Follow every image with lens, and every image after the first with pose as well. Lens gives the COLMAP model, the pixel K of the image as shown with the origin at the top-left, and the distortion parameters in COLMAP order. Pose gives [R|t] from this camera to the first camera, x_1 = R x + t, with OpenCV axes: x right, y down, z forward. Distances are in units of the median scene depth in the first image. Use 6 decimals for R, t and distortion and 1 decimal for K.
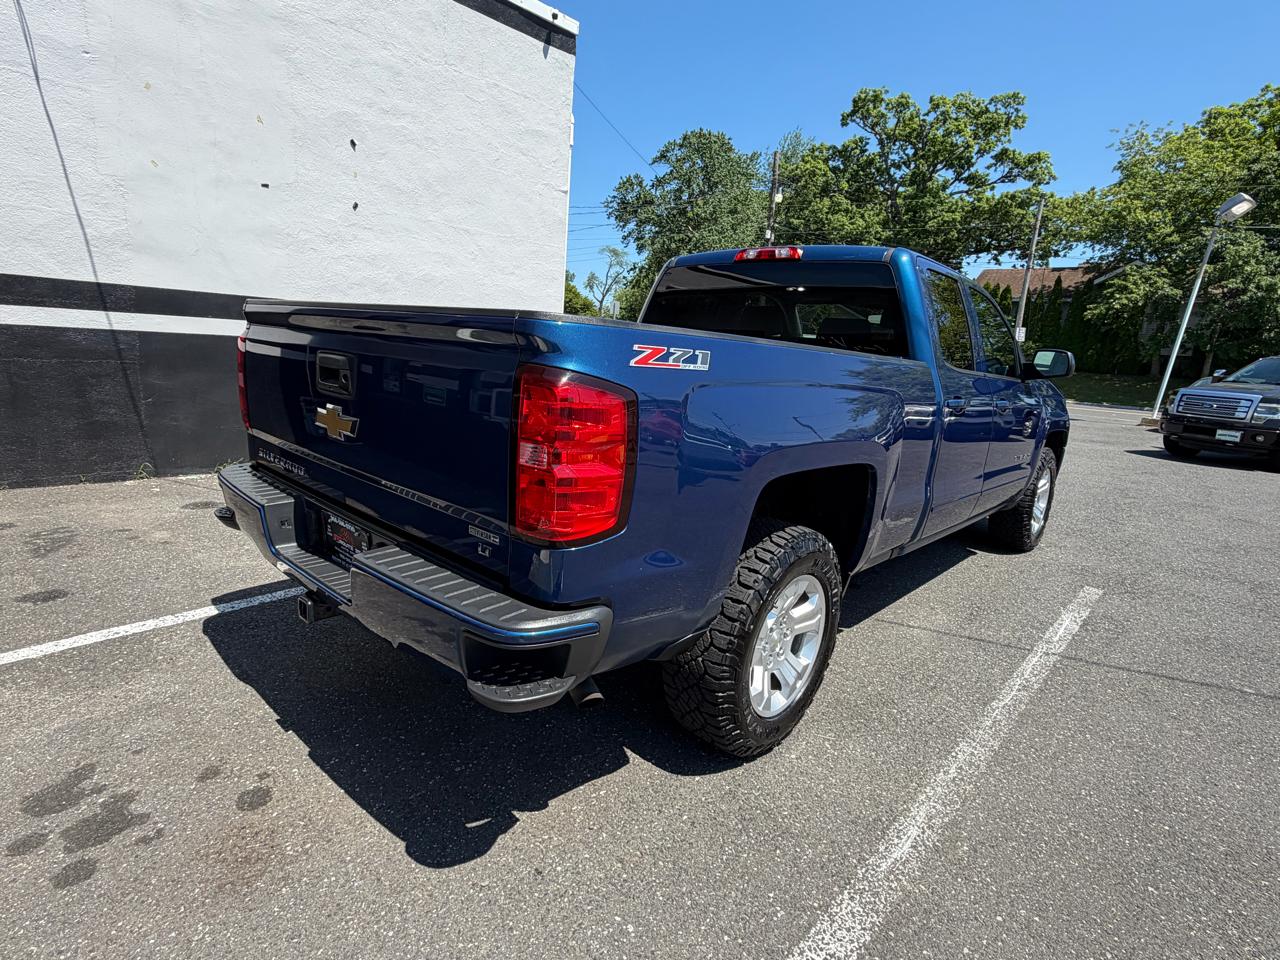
lens RADIAL K [[666.1, 0, 636.9], [0, 666.1, 479.6], [0, 0, 1]] dist [0.002146, -0.001786]
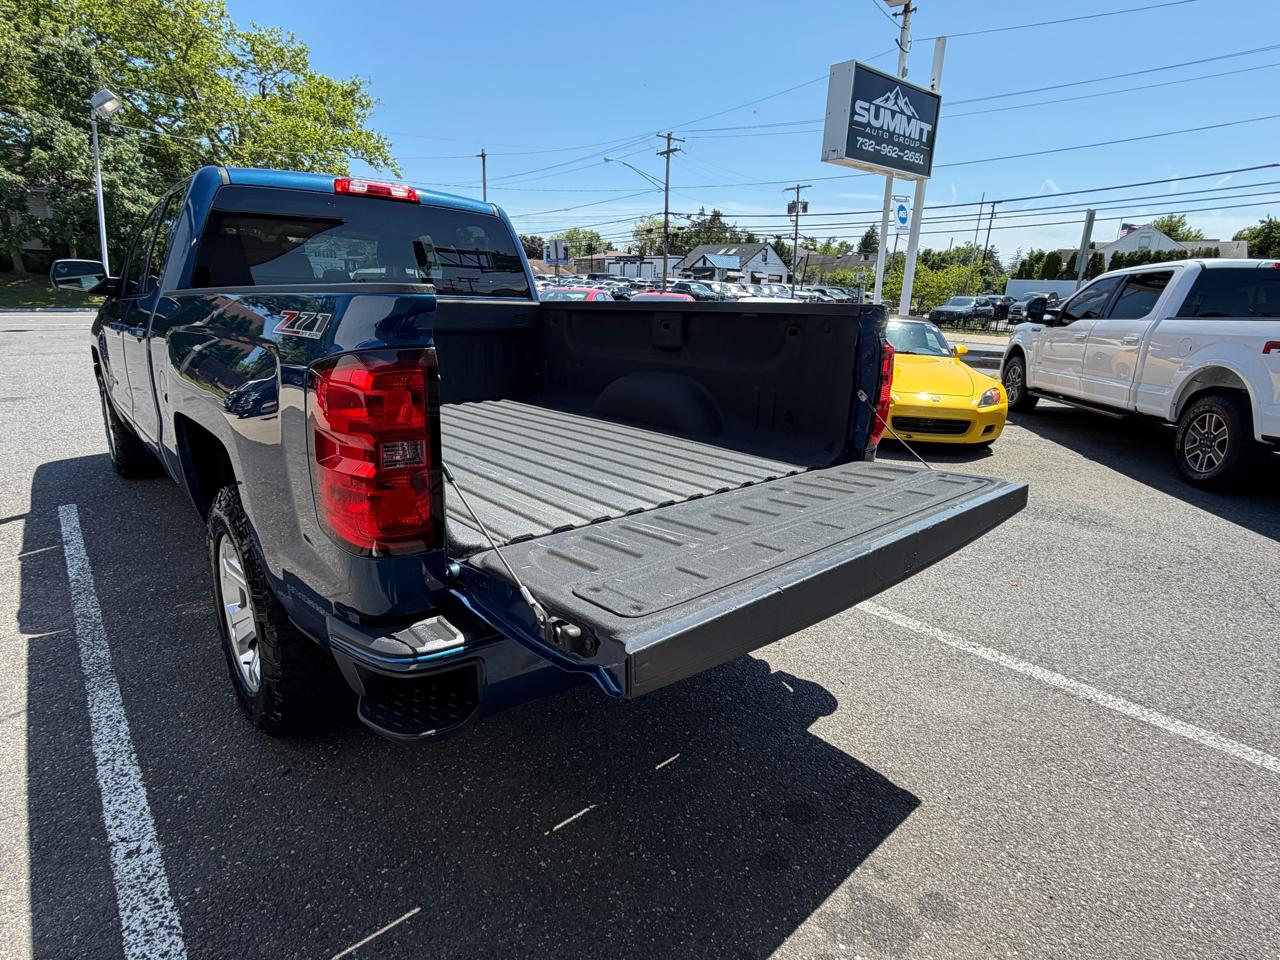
lens RADIAL K [[666.1, 0, 637.2], [0, 666.1, 478.4], [0, 0, 1]] dist [0.002146, -0.001786]
pose [[0.104204, -0.326262, 0.939518, -0.343854], [0.175991, 0.935802, 0.305452, -0.083947], [-0.978861, 0.133517, 0.154934, 0.255118]]
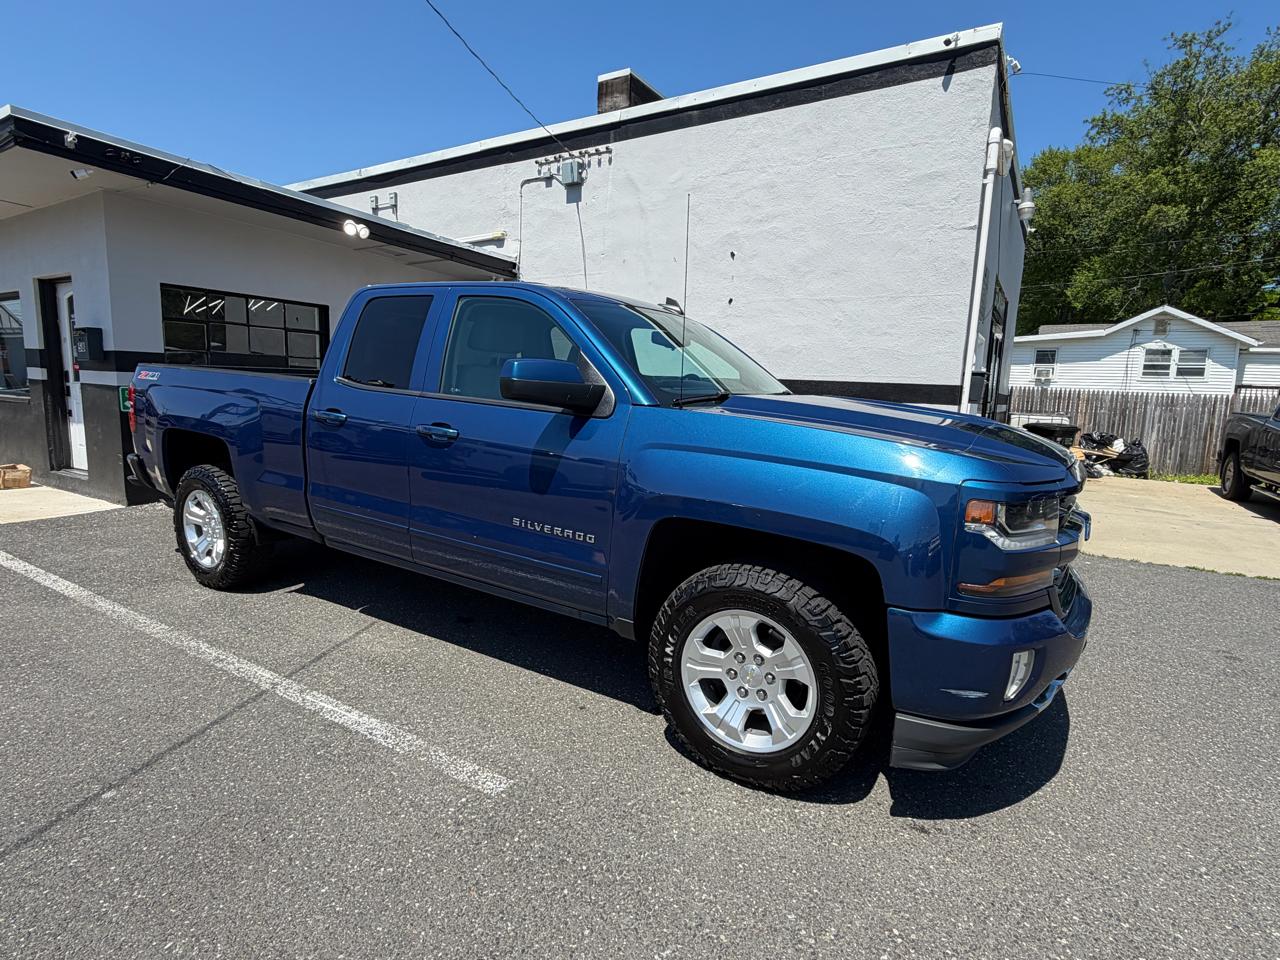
lens RADIAL K [[666.1, 0, 640.1], [0, 666.1, 478.3], [0, 0, 1]] dist [0.002146, -0.001786]
pose [[0.183027, 0.079410, -0.979896, 0.672744], [-0.224972, 0.973667, 0.036884, -0.068655], [0.957021, 0.213698, 0.196072, 0.526555]]
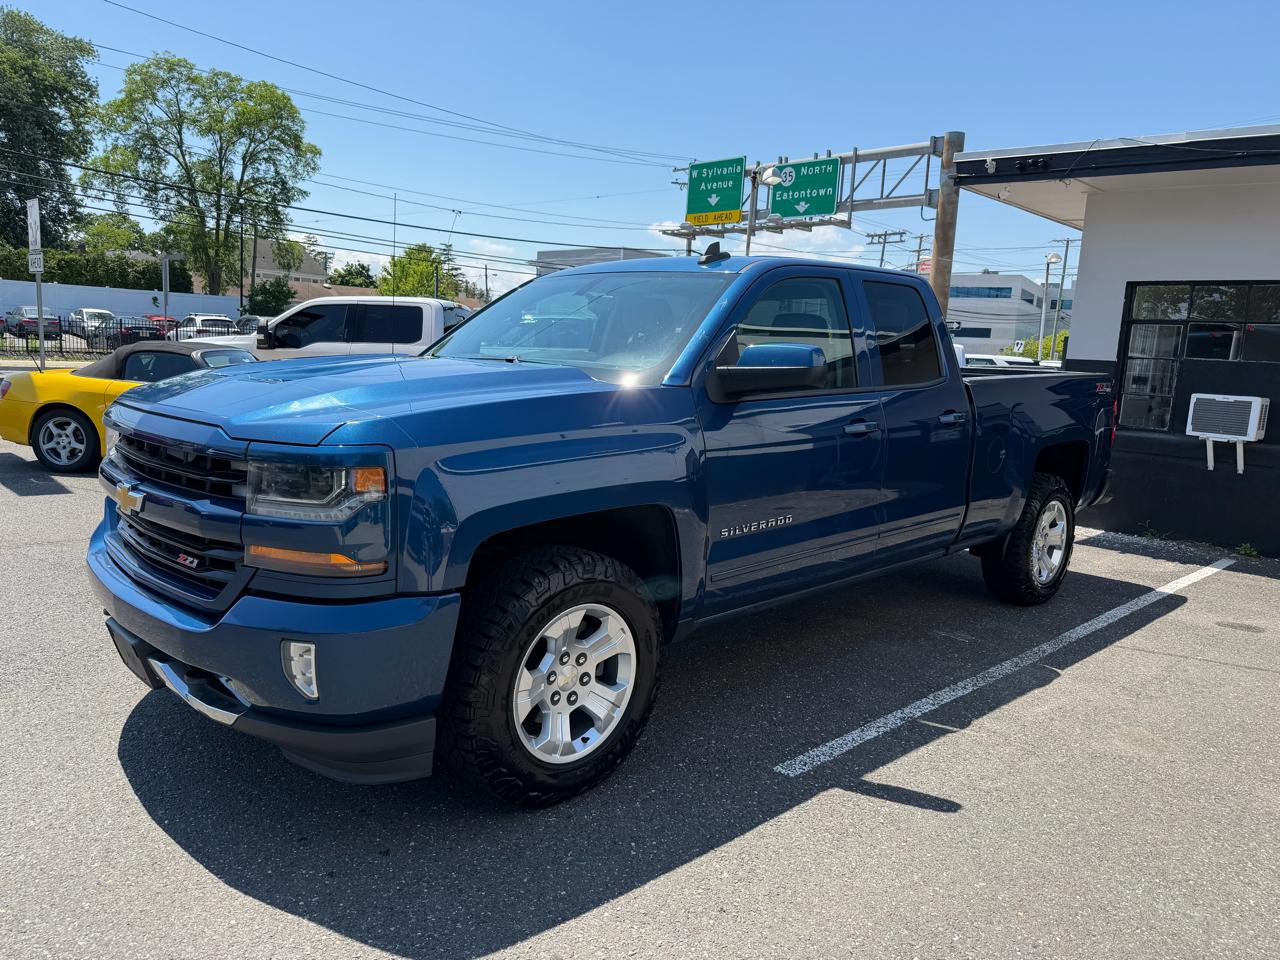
lens RADIAL K [[910.7, 0, 645.8], [0, 910.7, 480.2], [0, 0, 1]] dist [0.014507, -0.029798]
pose [[-0.992073, -0.121954, 0.030305, 0.172186], [-0.104158, 0.932943, 0.344628, -0.233969], [-0.070301, 0.338740, -0.938250, 1.133524]]
